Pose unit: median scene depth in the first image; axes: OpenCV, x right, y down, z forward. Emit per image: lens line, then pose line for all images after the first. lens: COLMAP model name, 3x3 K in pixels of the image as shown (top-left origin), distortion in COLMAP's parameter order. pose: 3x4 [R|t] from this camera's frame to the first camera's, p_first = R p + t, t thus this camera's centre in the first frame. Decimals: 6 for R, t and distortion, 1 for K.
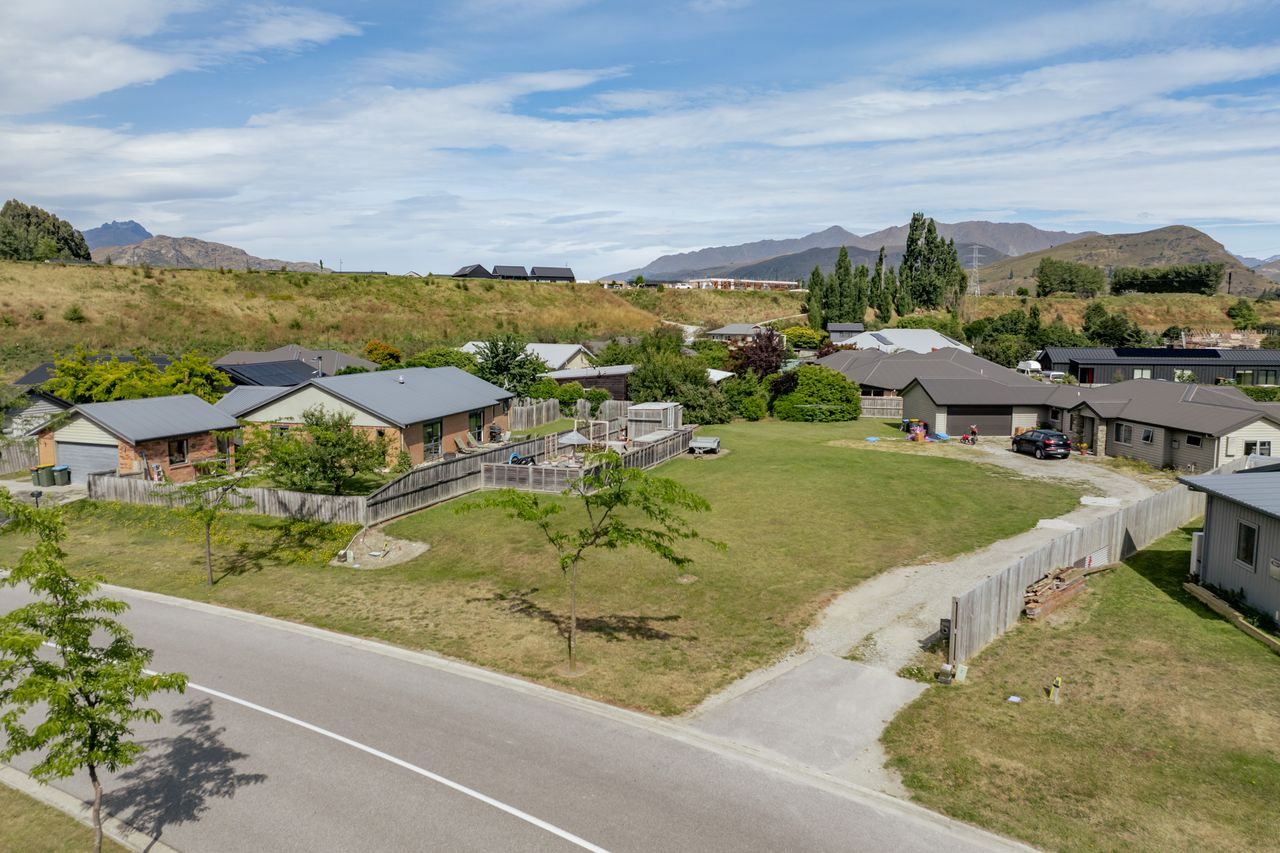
lens RADIAL K [[895.4, 0, 637.7], [0, 895.4, 367.8], [0, 0, 1]] dist [-0.038686, 0.000779]
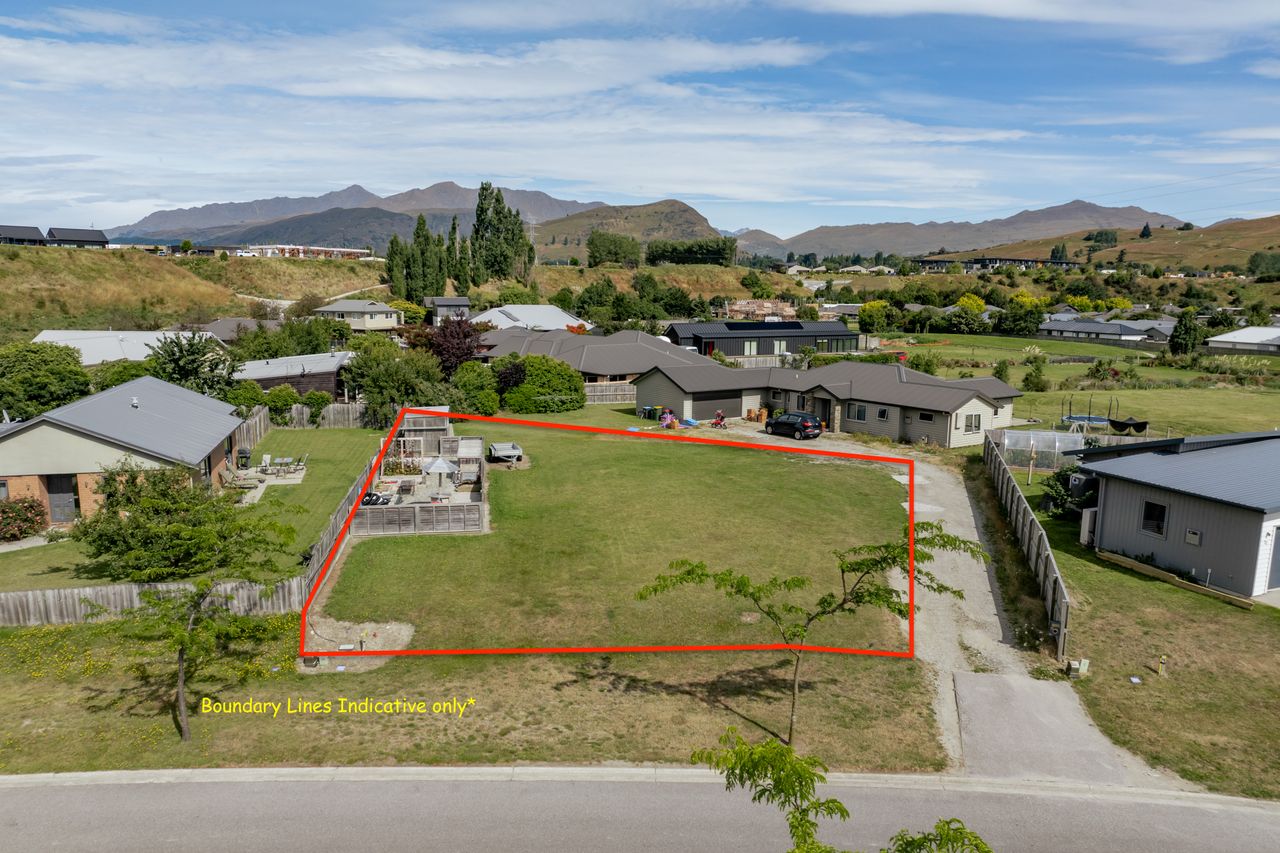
lens RADIAL K [[904.2, 0, 633.9], [0, 904.2, 426.0], [0, 0, 1]] dist [-0.040376, 0.007252]
pose [[0.873978, -0.072931, 0.480462, -0.195647], [0.023512, 0.993863, 0.108092, -0.030100], [-0.485397, -0.083174, 0.870329, 0.086894]]
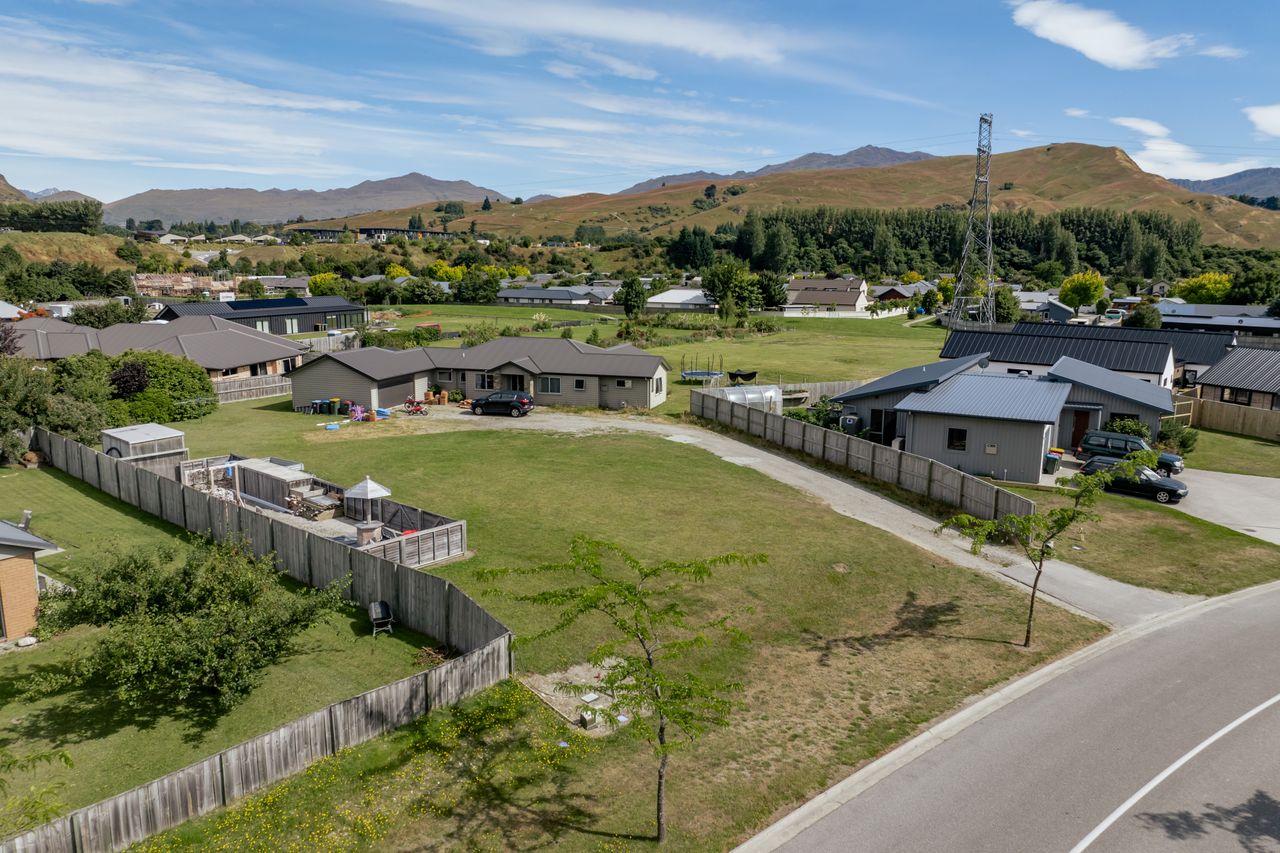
lens RADIAL K [[904.2, 0, 633.9], [0, 904.2, 426.0], [0, 0, 1]] dist [-0.040376, 0.007252]
pose [[0.370205, -0.170822, 0.913109, -0.393269], [0.045269, 0.985097, 0.165936, -0.050673], [-0.927847, -0.020095, 0.372420, 0.316938]]
